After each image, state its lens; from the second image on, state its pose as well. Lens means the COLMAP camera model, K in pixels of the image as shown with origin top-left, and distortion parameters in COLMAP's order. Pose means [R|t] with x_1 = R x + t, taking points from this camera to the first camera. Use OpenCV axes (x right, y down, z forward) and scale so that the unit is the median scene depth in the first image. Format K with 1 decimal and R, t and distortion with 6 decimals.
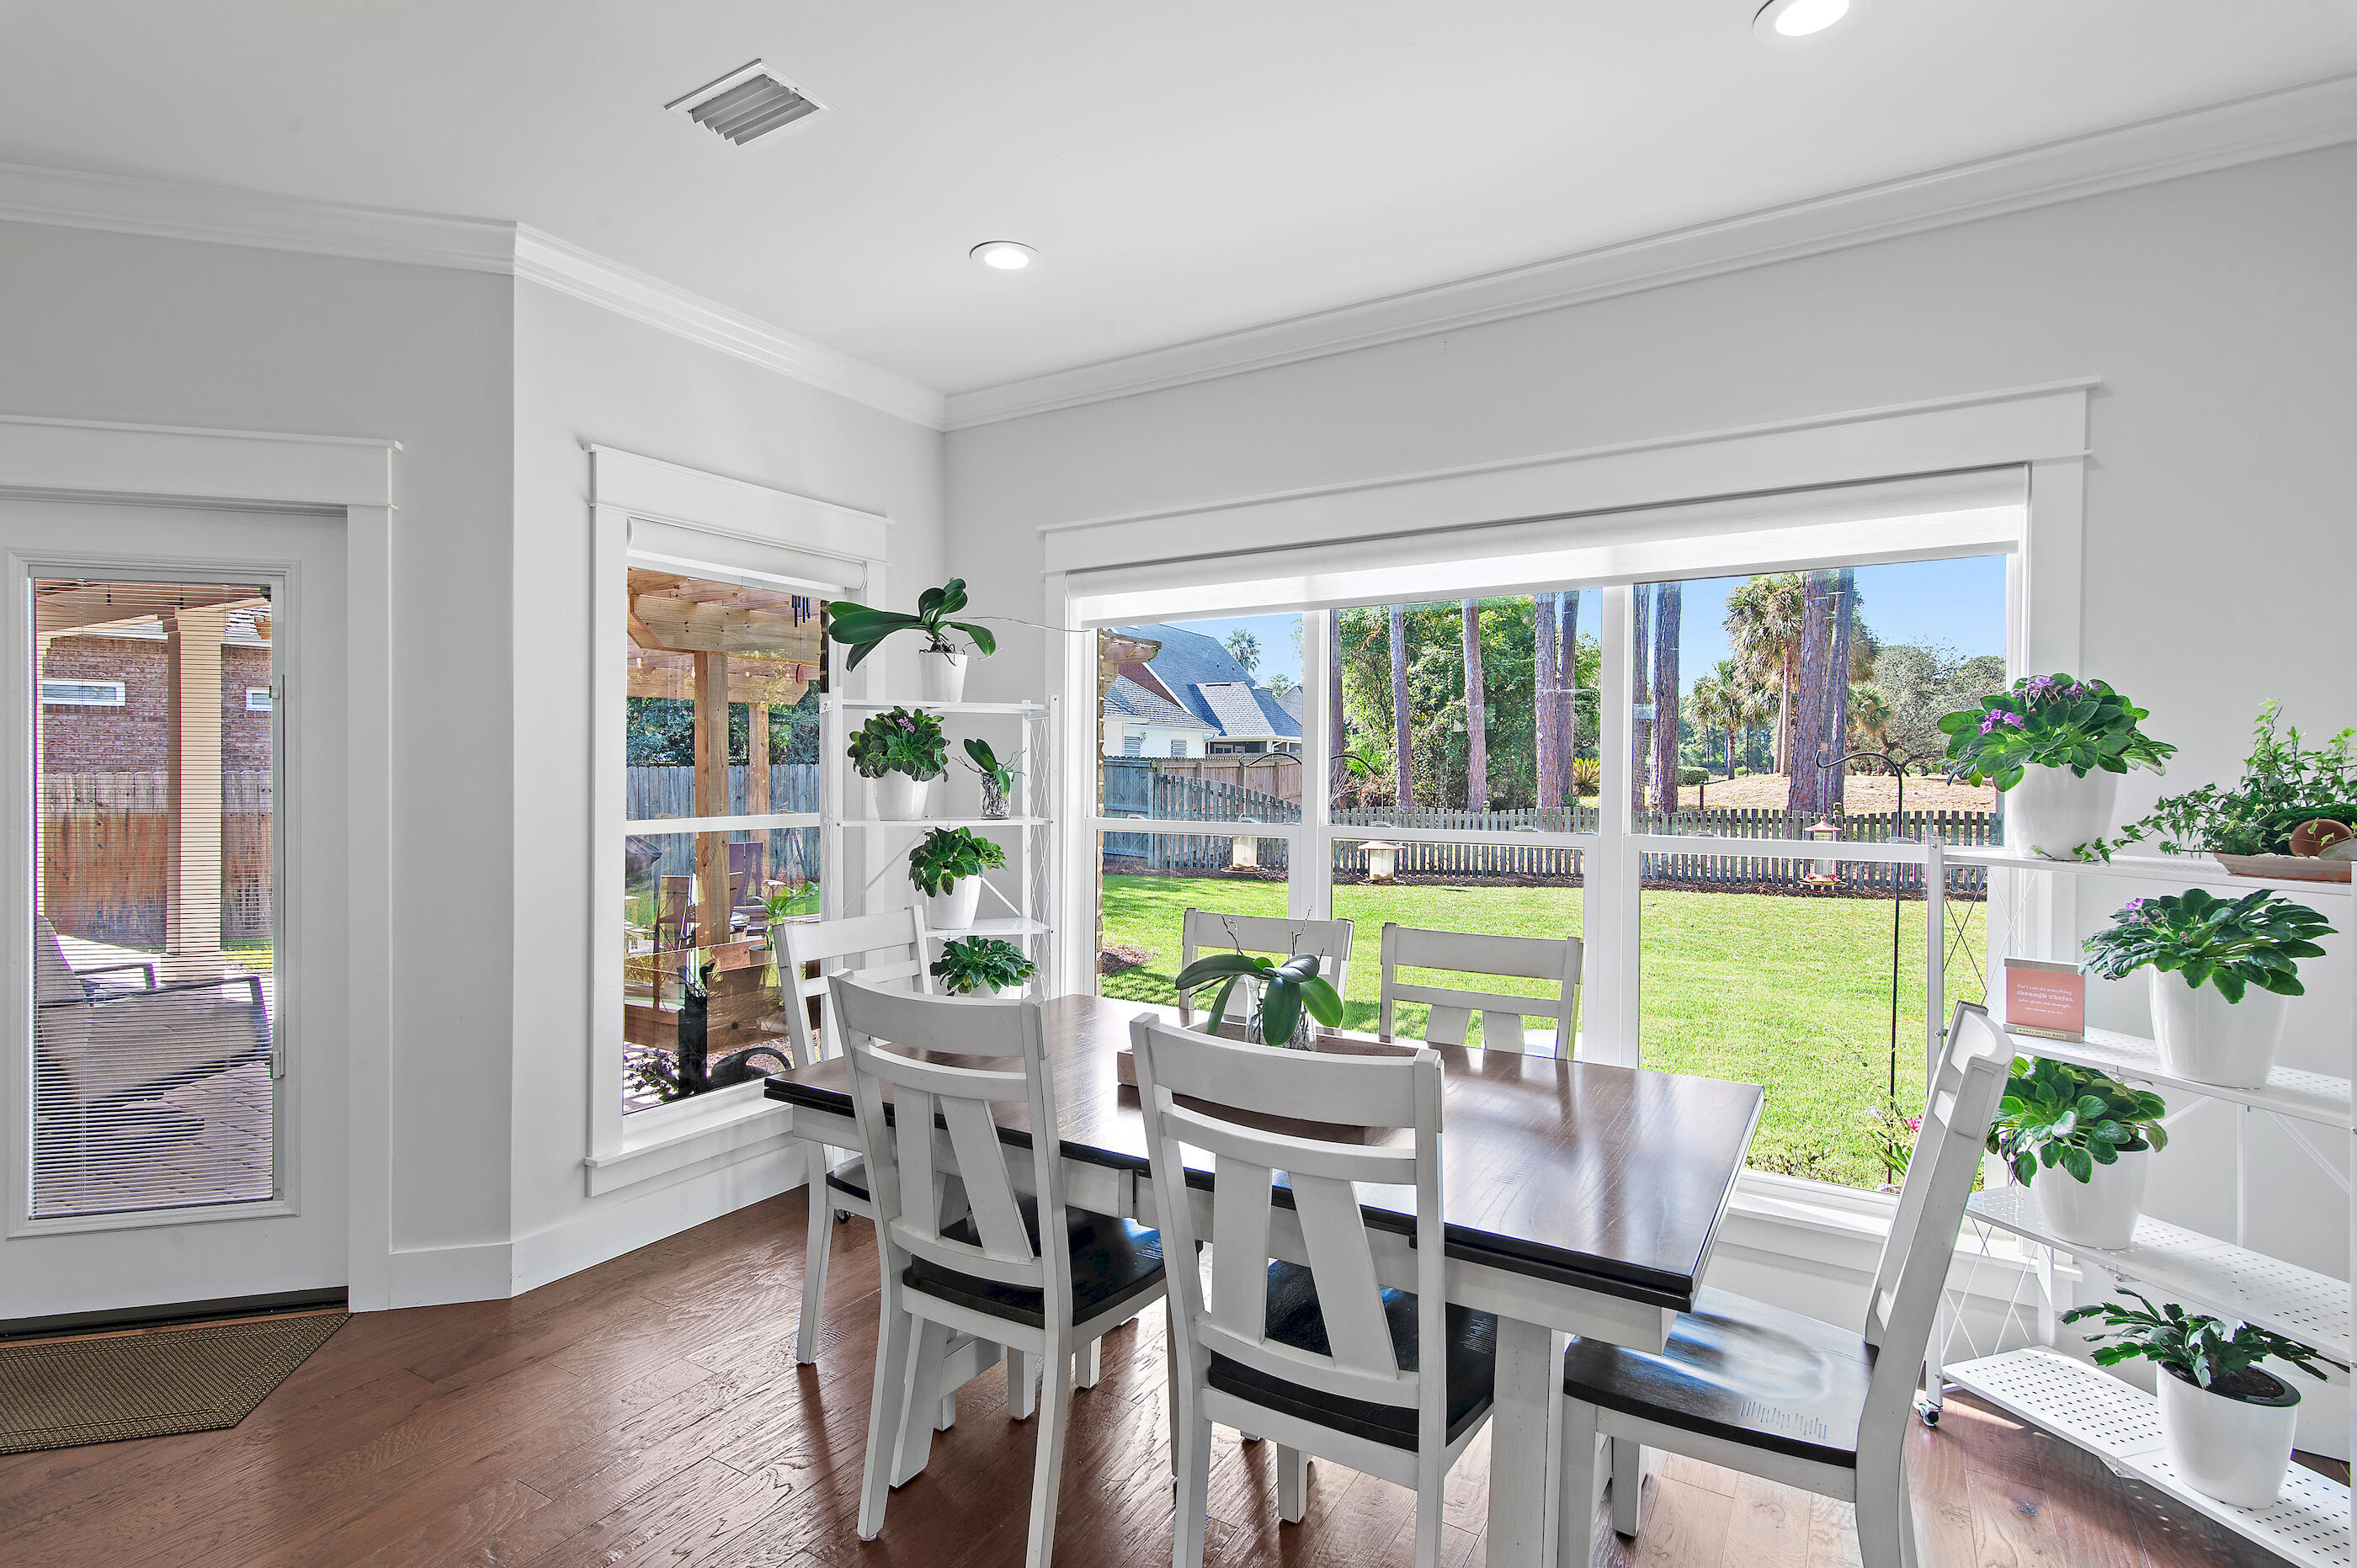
lens RADIAL K [[1156.8, 0, 1178.5], [0, 1156.8, 784.0], [0, 0, 1]] dist [-0.000043, 0.000190]
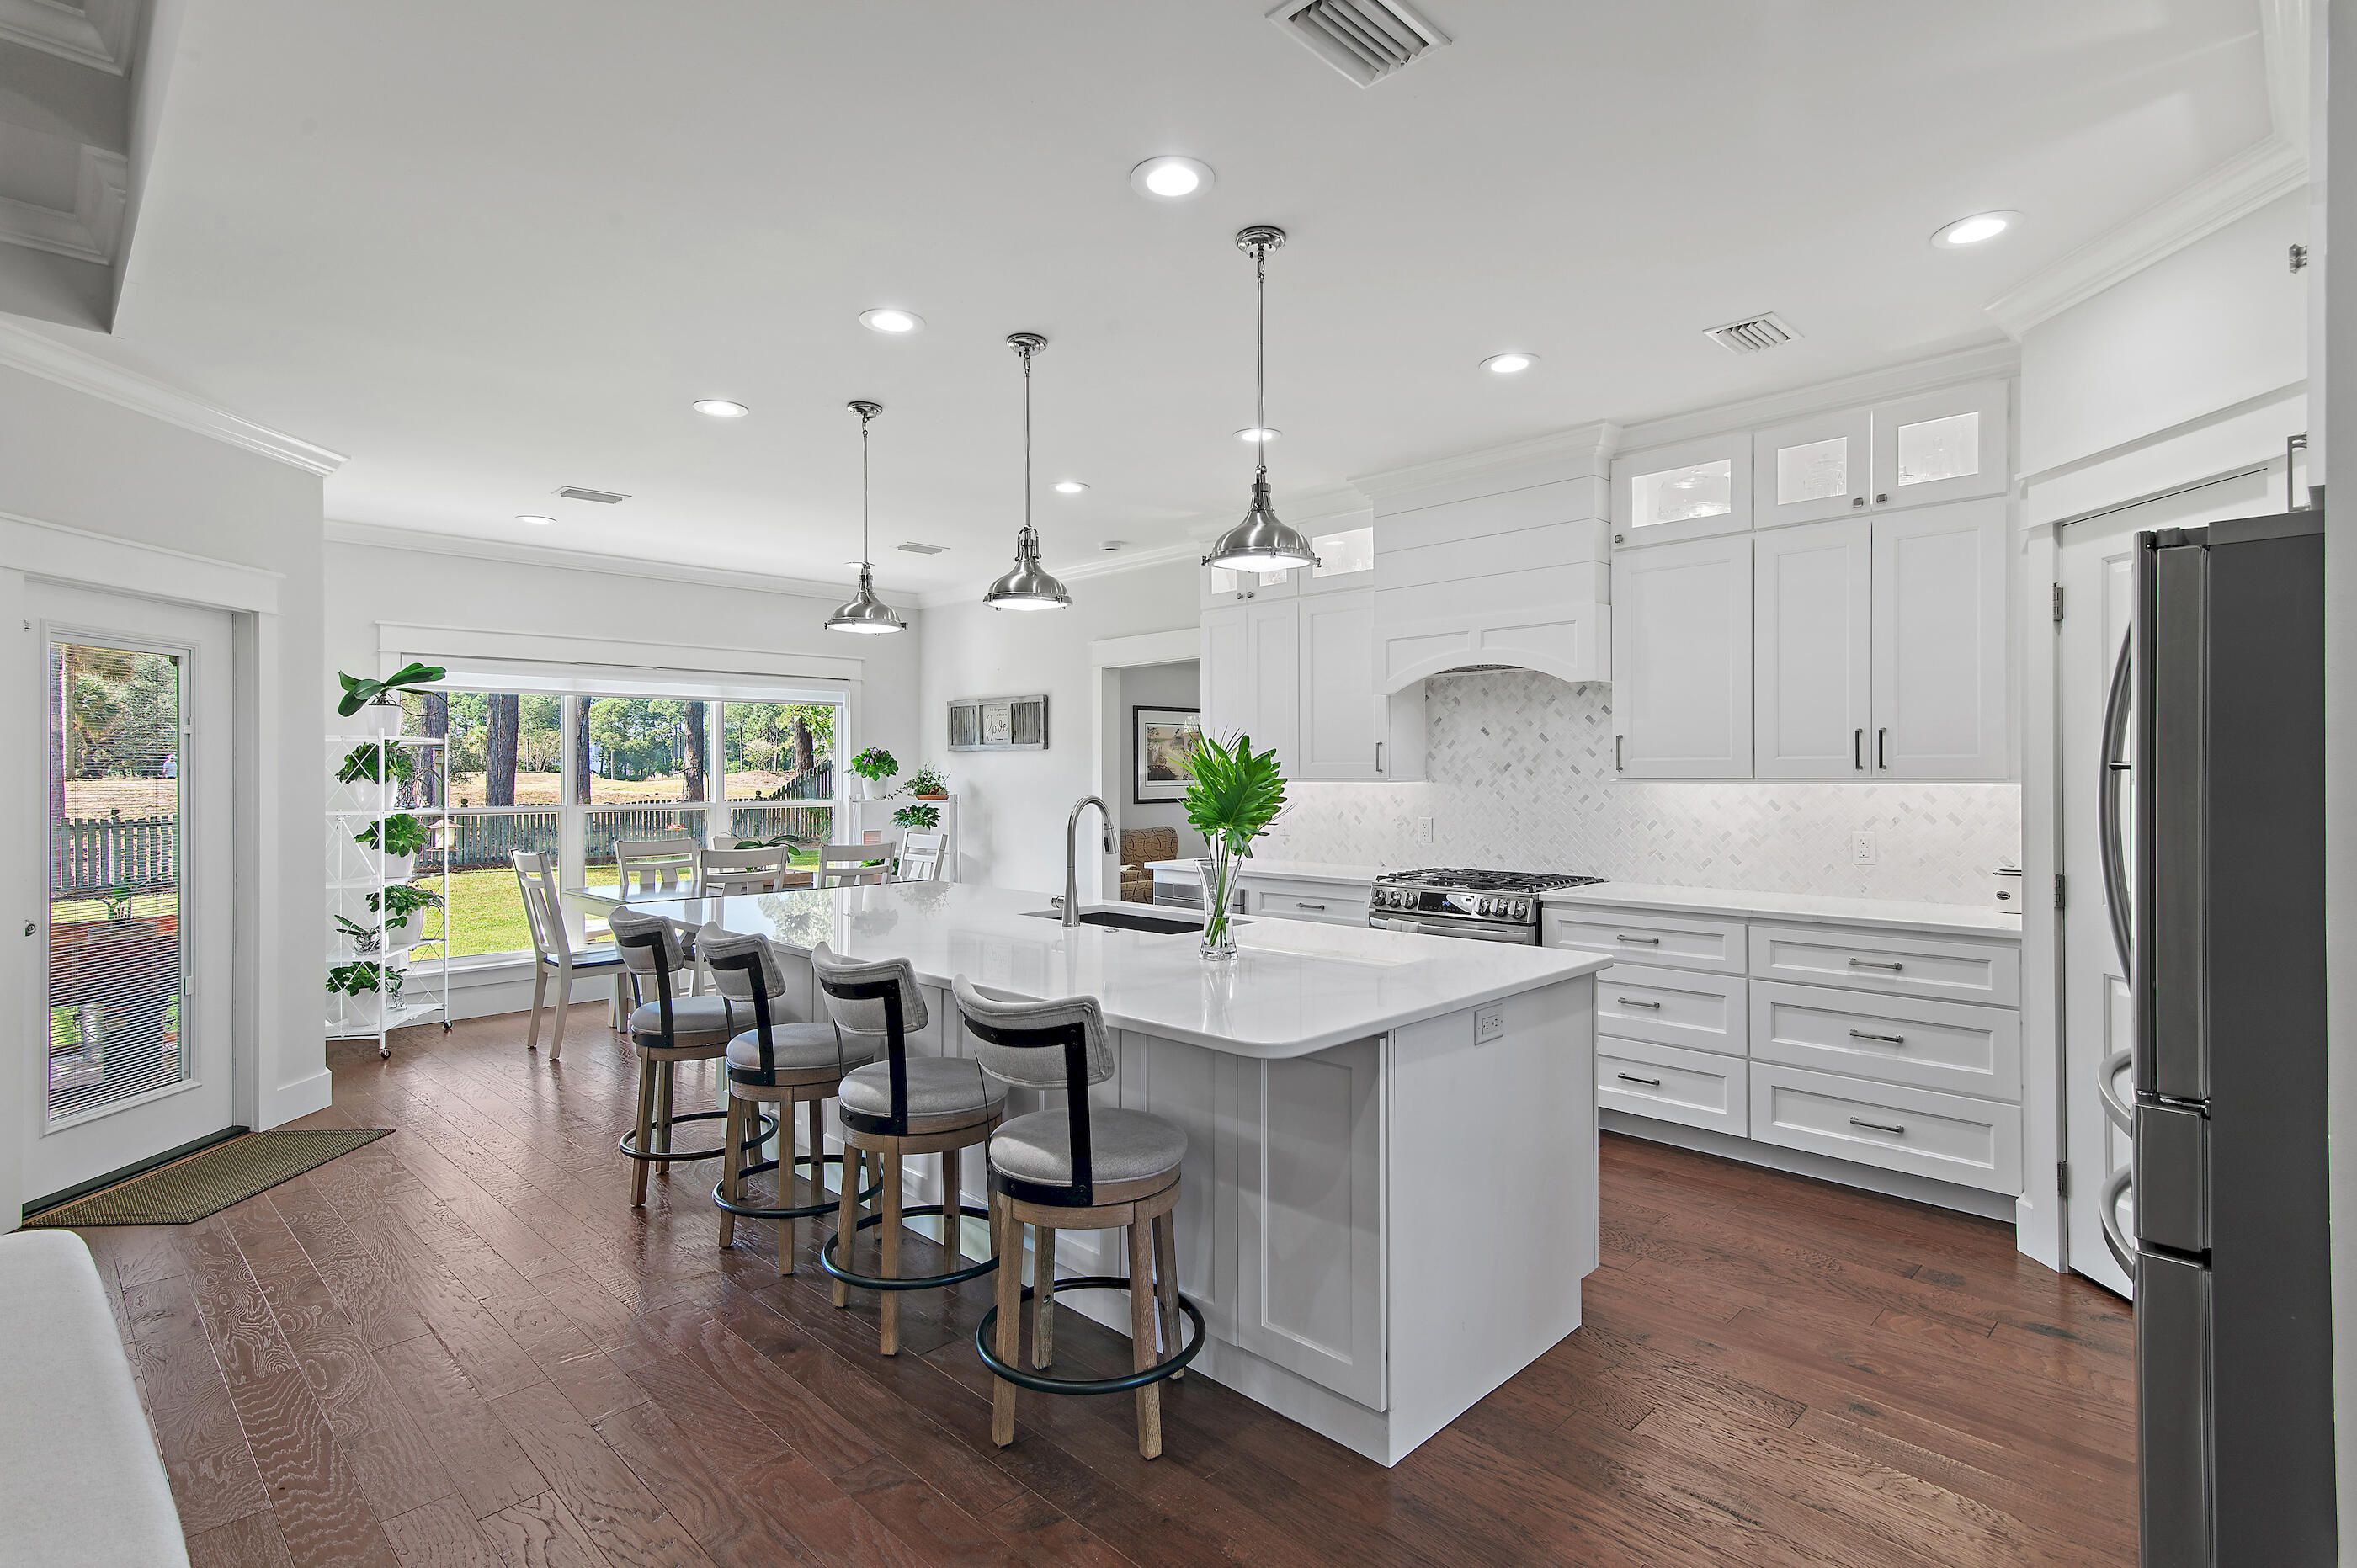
lens RADIAL K [[1156.8, 0, 1178.5], [0, 1156.8, 784.0], [0, 0, 1]] dist [-0.000043, 0.000190]
pose [[0.217577, -0.008011, 0.976010, -2.740141], [0.010680, 0.999926, 0.005826, 0.006374], [-0.975985, 0.009156, 0.217646, -0.729798]]
